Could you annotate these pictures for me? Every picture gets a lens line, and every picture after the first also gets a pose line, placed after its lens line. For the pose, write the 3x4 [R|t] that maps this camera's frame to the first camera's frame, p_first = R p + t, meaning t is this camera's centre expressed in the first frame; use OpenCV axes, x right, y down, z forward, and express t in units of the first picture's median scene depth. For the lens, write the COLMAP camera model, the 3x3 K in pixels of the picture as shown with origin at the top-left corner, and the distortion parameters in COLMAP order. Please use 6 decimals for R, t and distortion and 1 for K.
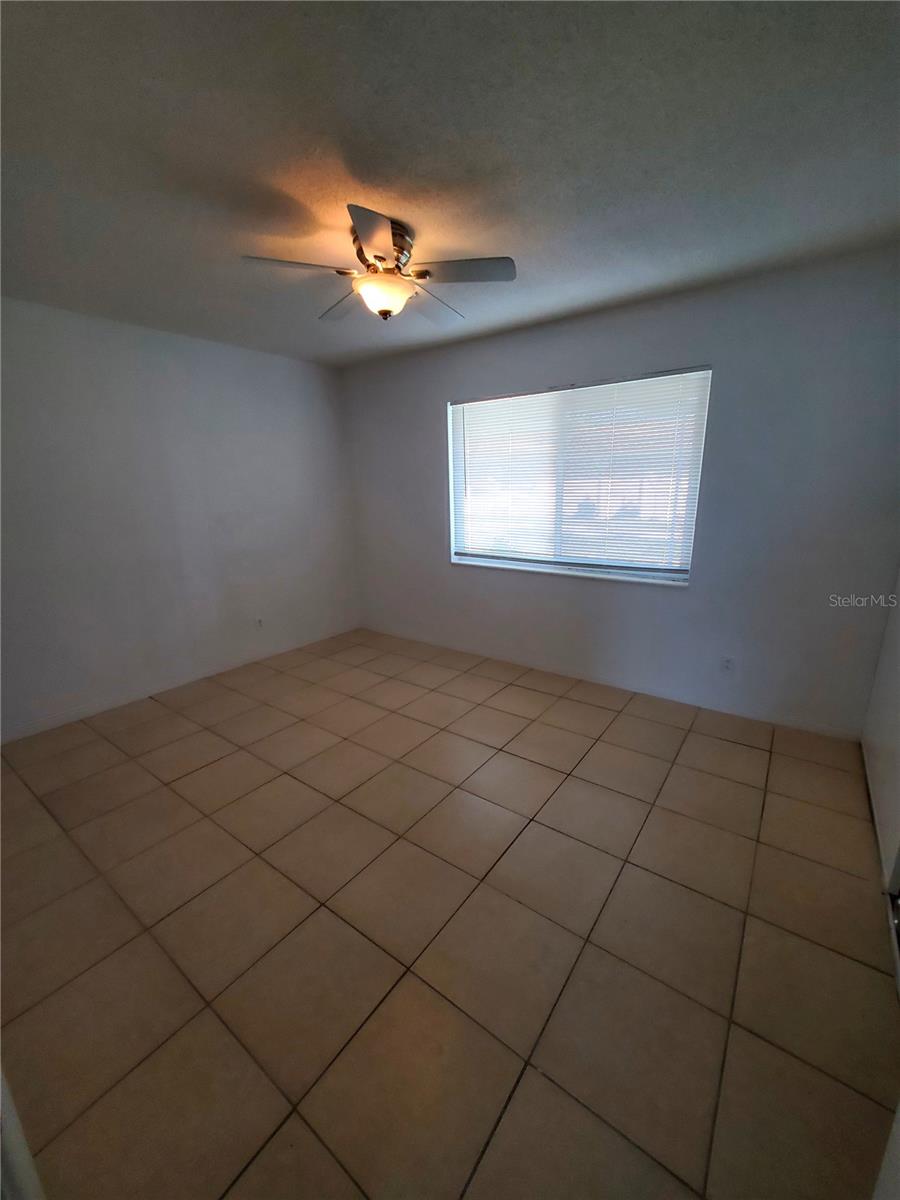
lens RADIAL K [[473.3, 0, 458.7], [0, 473.3, 609.6], [0, 0, 1]] dist [0.004402, -0.000437]
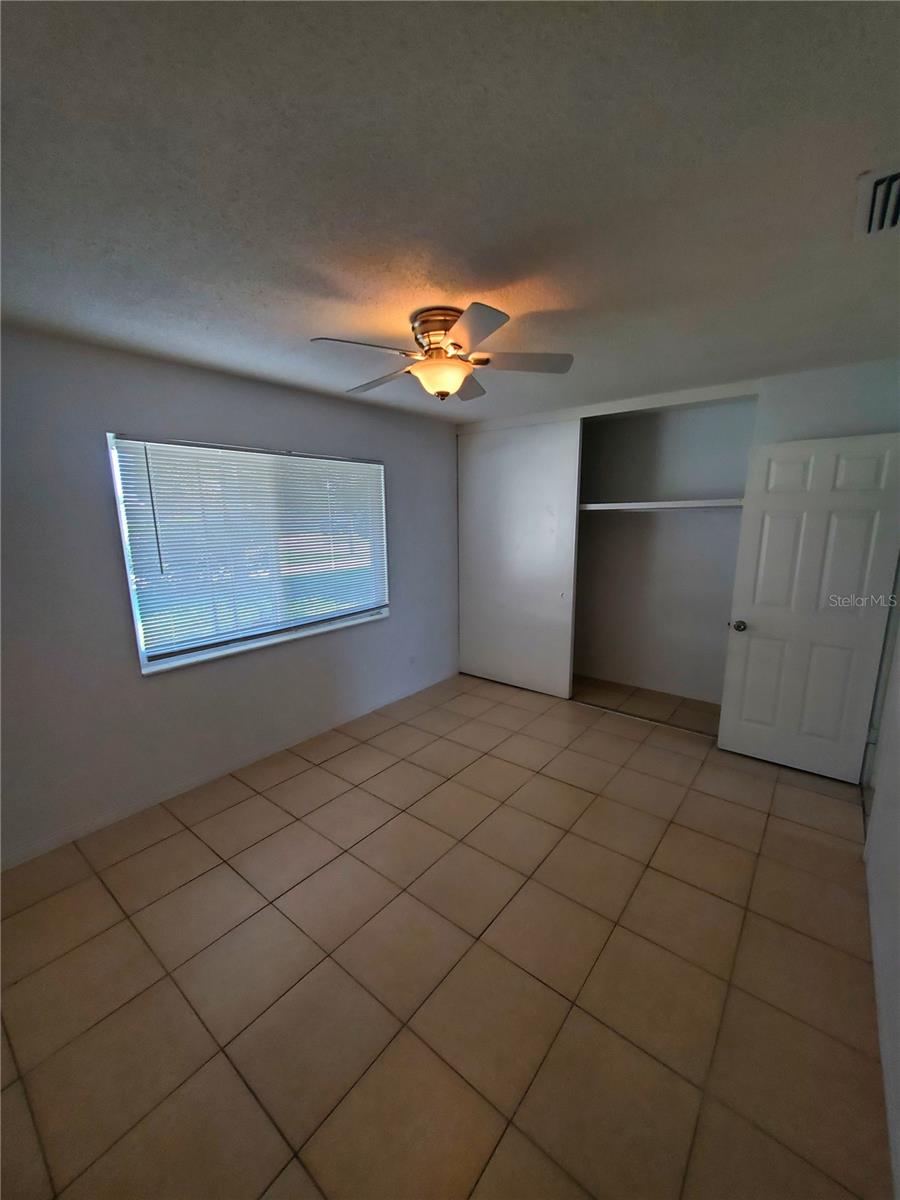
lens RADIAL K [[473.3, 0, 458.7], [0, 473.3, 609.6], [0, 0, 1]] dist [0.004402, -0.000437]
pose [[0.044637, -0.188753, 0.981010, -0.792140], [0.259295, 0.950523, 0.171089, -0.234795], [-0.964766, 0.246734, 0.091372, 0.643585]]
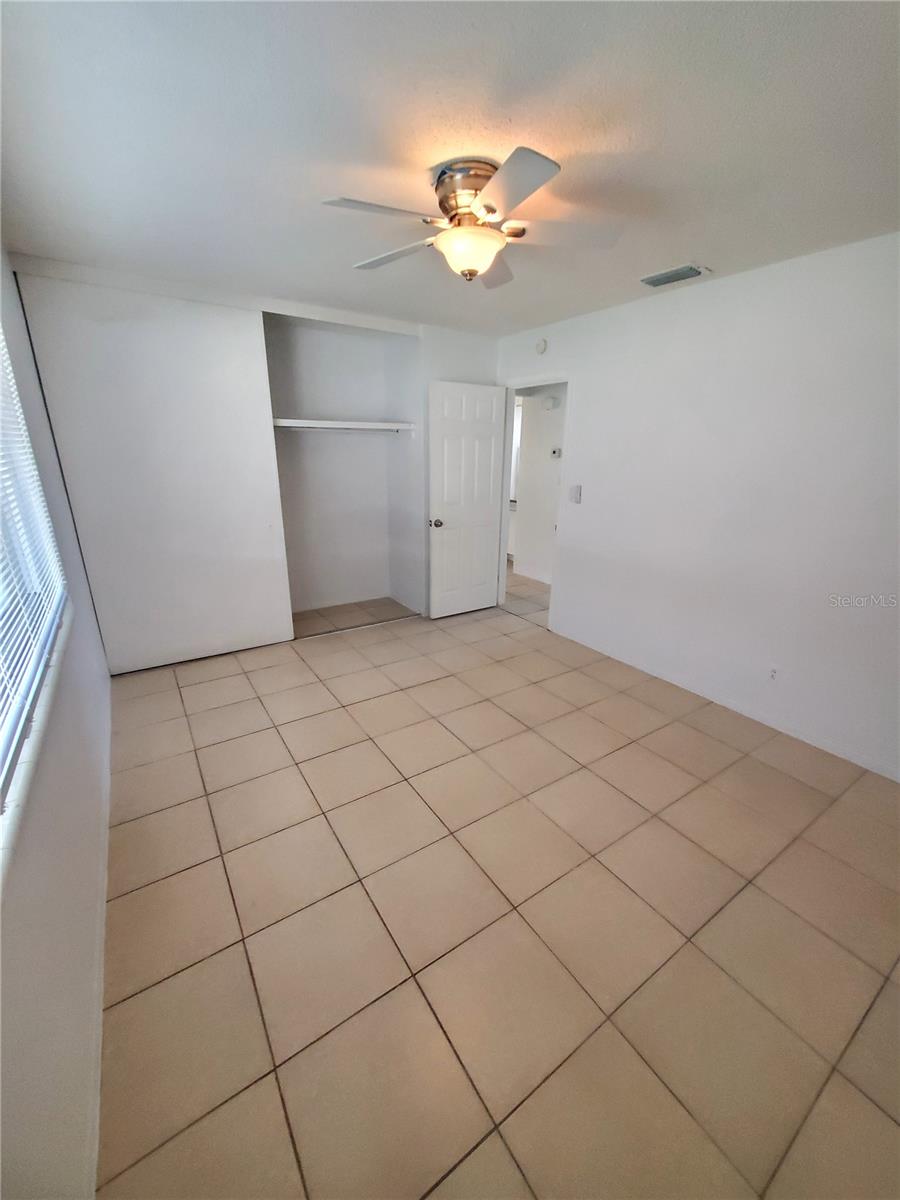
lens RADIAL K [[474.5, 0, 458.3], [0, 474.5, 607.7], [0, 0, 1]] dist [0.002446, 0.000499]
pose [[-0.937709, -0.110959, 0.329227, -0.323345], [0.084908, 0.845700, 0.526860, -0.371036], [-0.336887, 0.521995, -0.783599, 1.306464]]
